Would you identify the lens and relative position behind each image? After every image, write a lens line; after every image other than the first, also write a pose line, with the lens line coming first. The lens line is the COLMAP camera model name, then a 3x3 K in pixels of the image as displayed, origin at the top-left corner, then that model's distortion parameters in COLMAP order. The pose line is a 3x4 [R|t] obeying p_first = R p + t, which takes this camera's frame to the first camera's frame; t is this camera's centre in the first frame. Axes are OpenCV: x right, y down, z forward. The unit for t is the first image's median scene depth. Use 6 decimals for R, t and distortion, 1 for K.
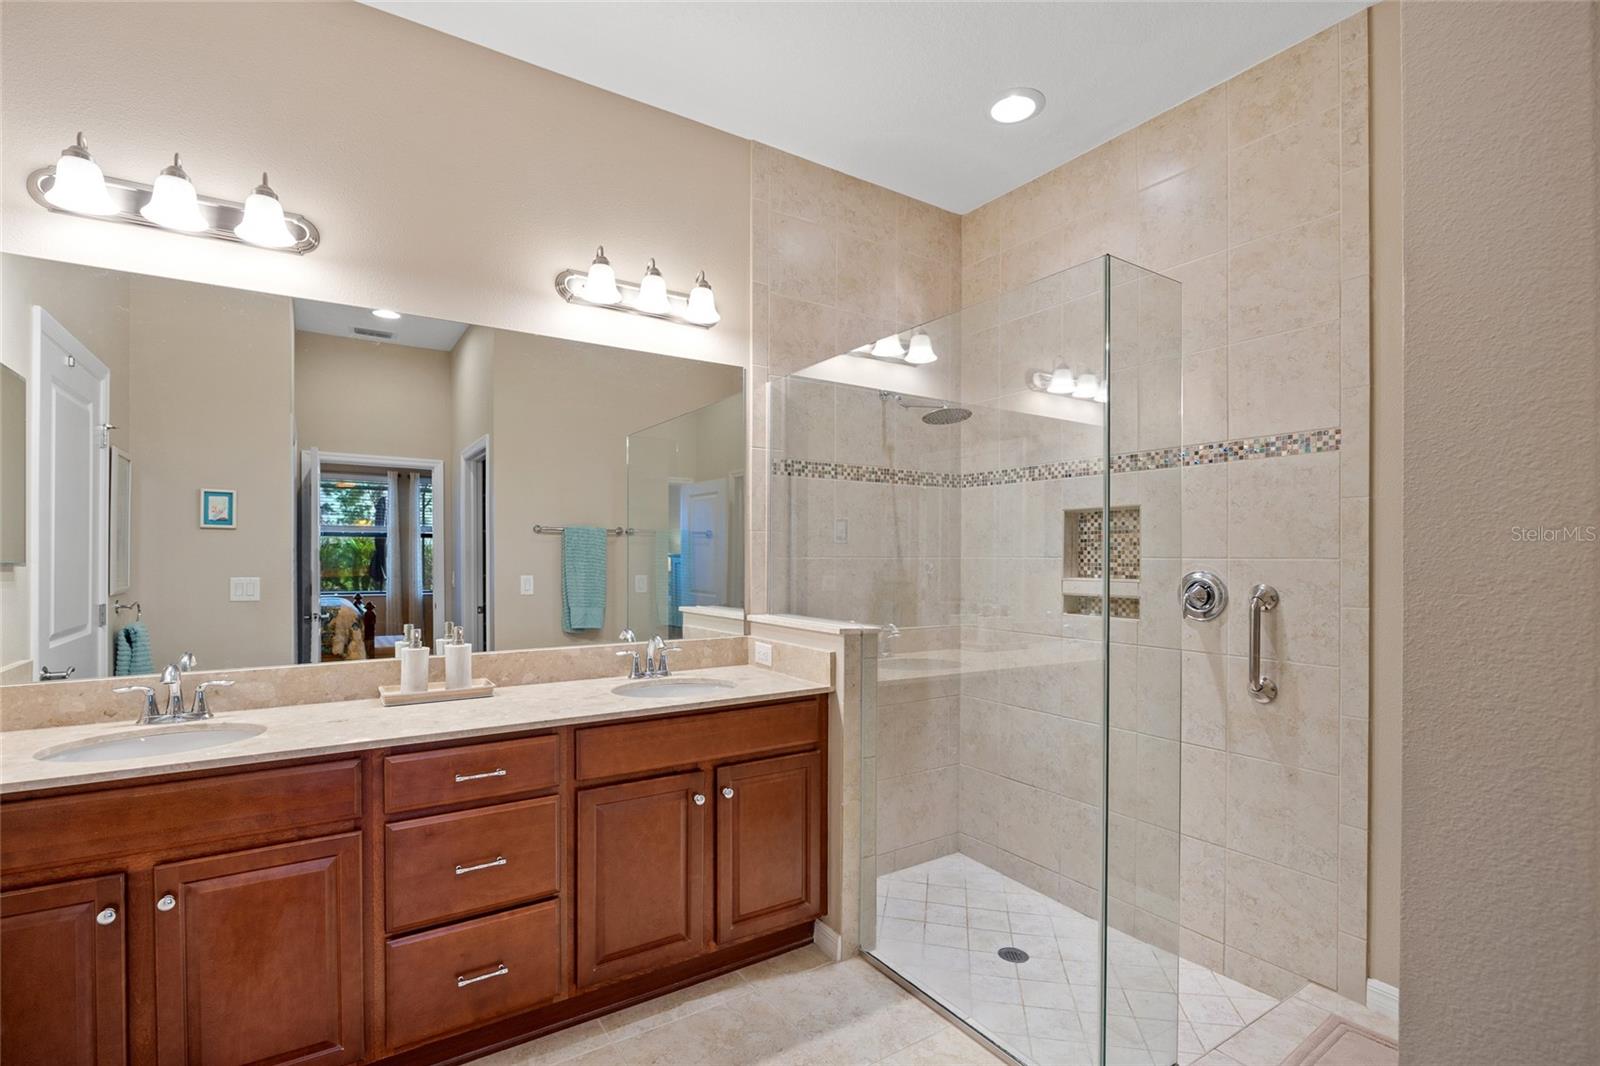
lens RADIAL K [[727.3, 0, 797.0], [0, 727.3, 556.0], [0, 0, 1]] dist [-0.002781, -0.001273]
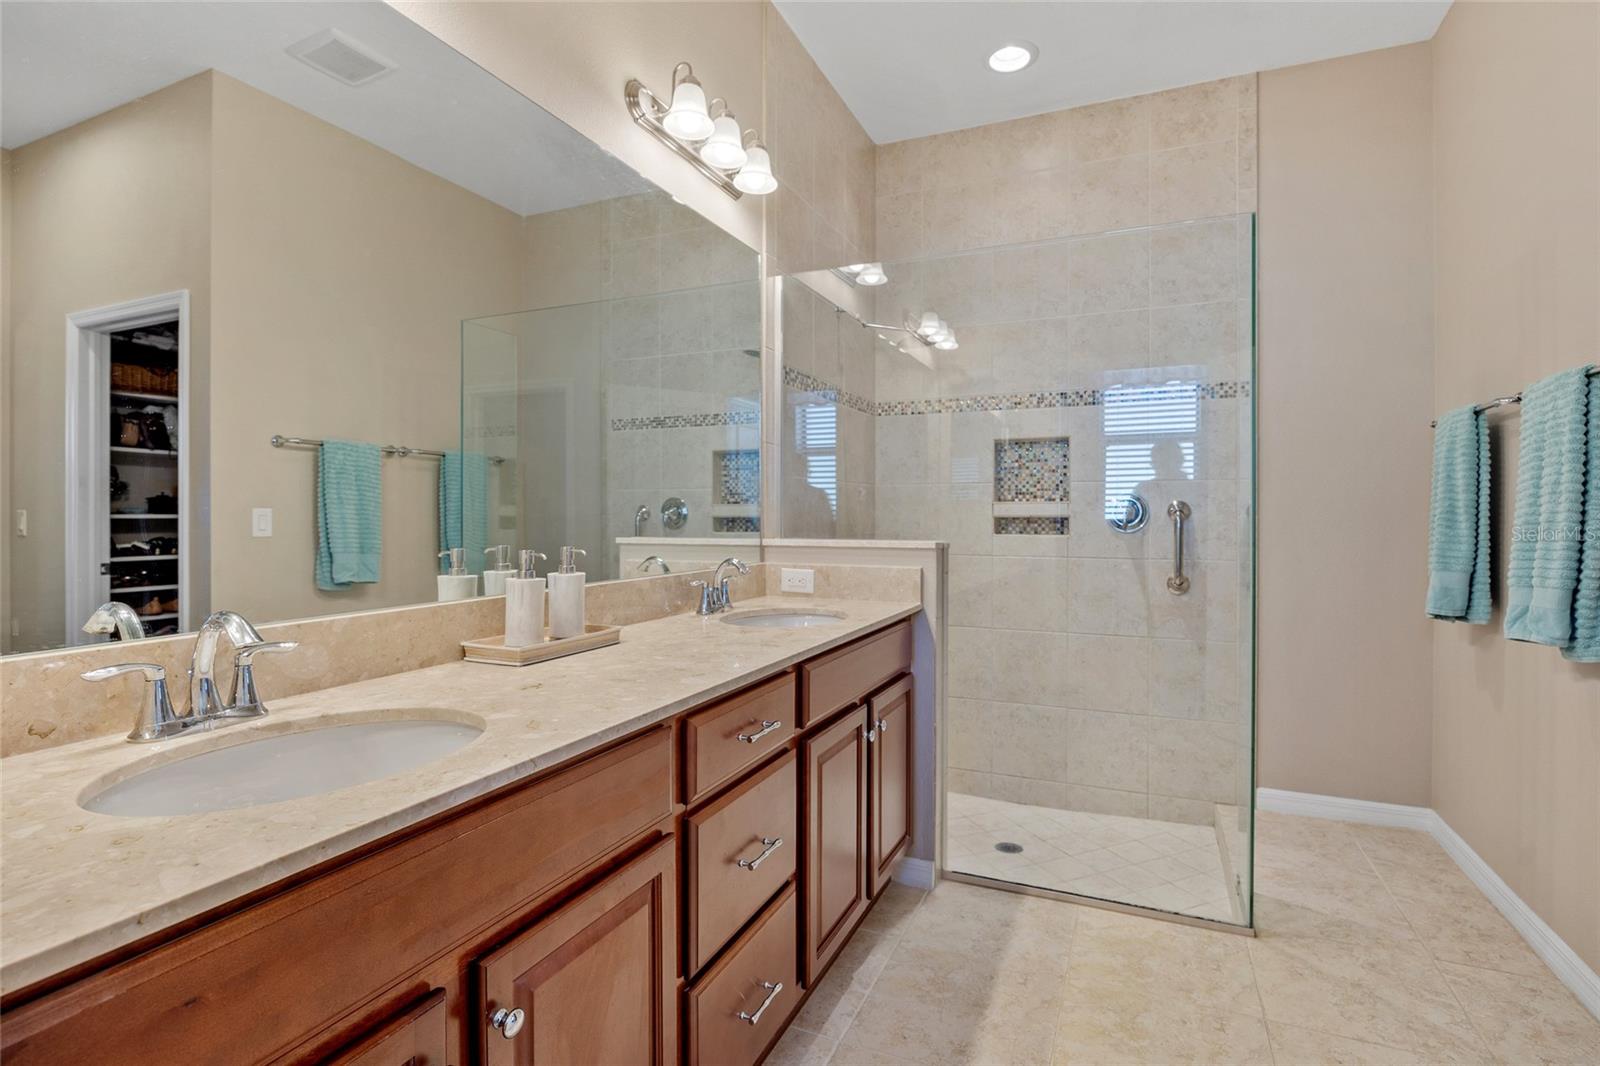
lens RADIAL K [[761.6, 0, 804.6], [0, 761.6, 517.2], [0, 0, 1]] dist [-0.006789, -0.000056]
pose [[0.834900, -0.003274, 0.550392, -0.601507], [0.001844, 0.999993, 0.003152, 0.059366], [-0.550399, -0.001617, 0.834900, 0.241016]]
